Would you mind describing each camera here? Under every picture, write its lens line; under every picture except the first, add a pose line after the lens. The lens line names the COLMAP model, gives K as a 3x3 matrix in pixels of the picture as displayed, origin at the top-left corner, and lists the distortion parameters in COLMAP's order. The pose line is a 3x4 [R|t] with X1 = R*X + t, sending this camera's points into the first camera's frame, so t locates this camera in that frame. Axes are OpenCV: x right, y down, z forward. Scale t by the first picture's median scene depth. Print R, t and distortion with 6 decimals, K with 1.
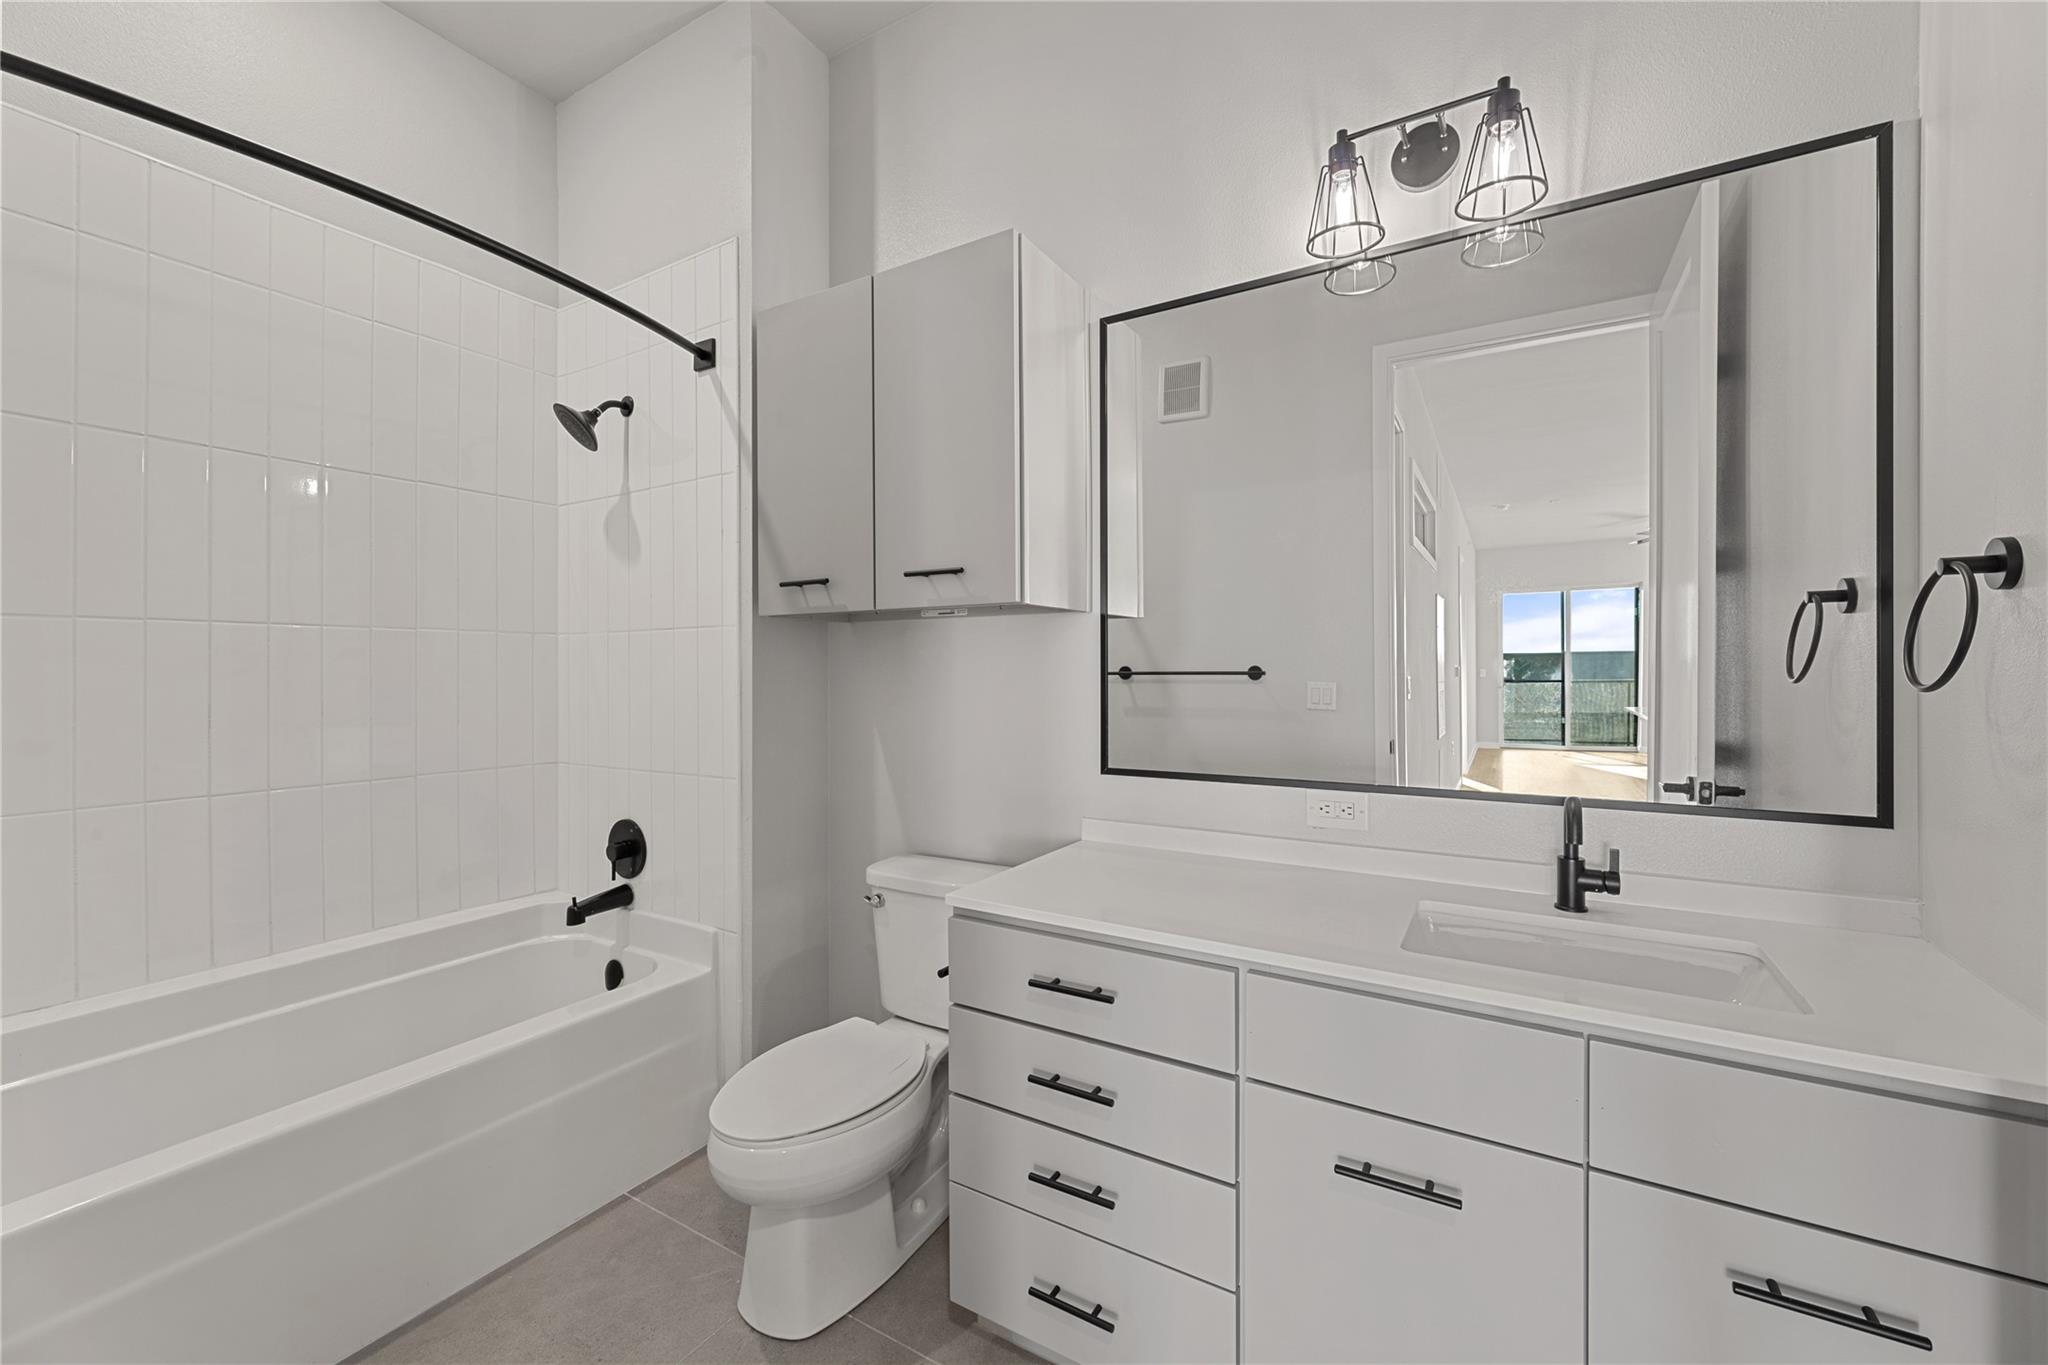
lens RADIAL K [[808.9, 0, 1030.7], [0, 808.9, 670.2], [0, 0, 1]] dist [-0.000106, -0.000030]
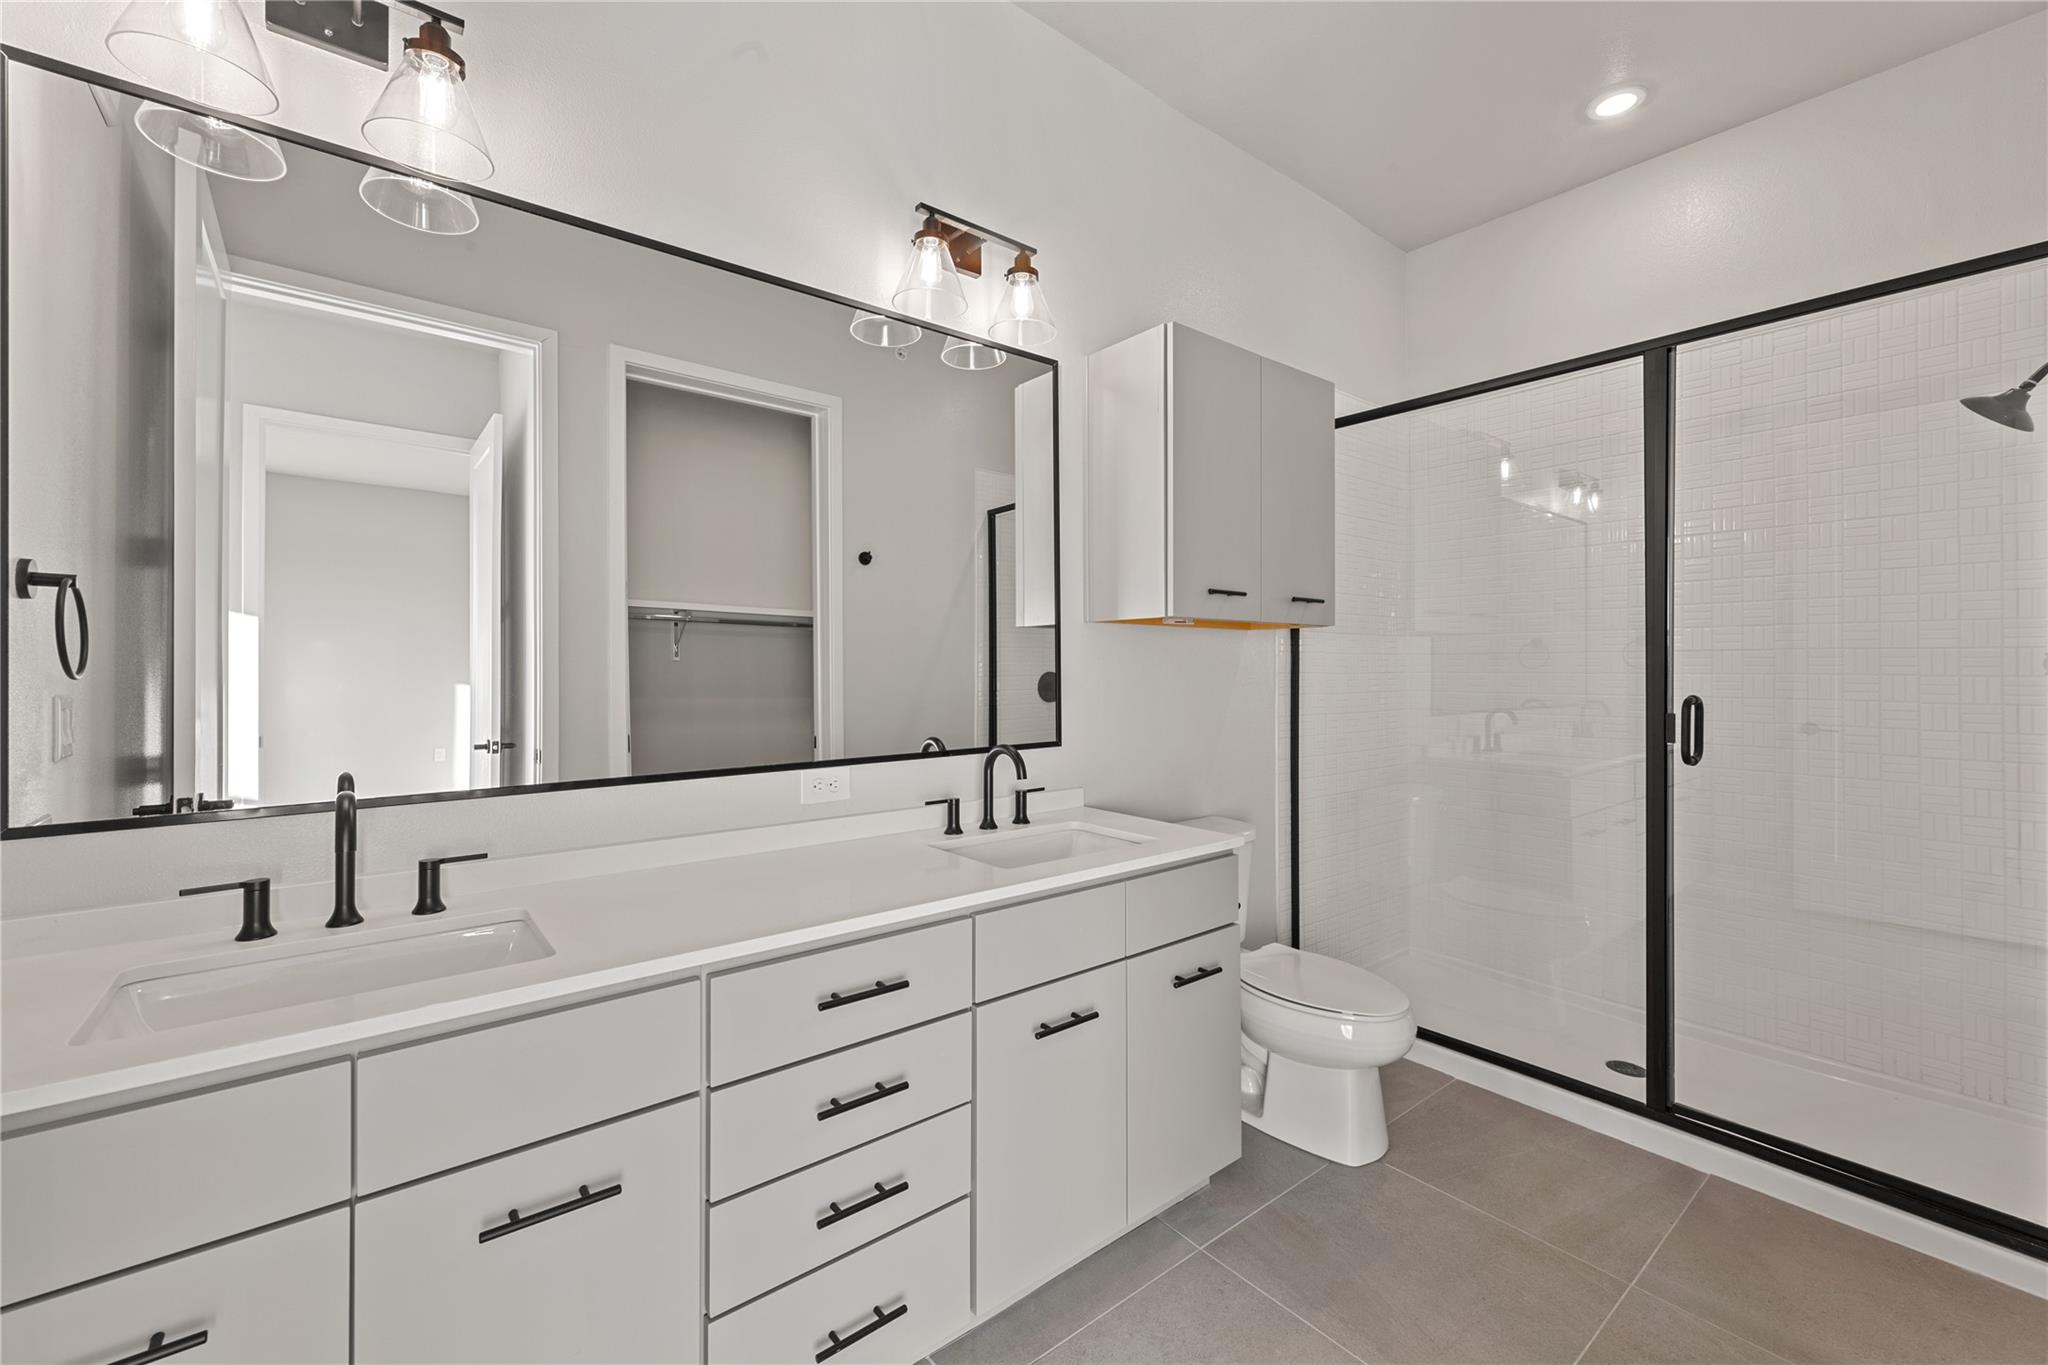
lens RADIAL K [[834.5, 0, 1025.7], [0, 834.5, 651.7], [0, 0, 1]] dist [-0.001299, -0.000248]
pose [[0.360760, 0.009210, 0.932613, -0.687256], [-0.002541, 0.999957, -0.008892, 0.001866], [-0.932655, 0.000838, 0.360768, 0.403916]]
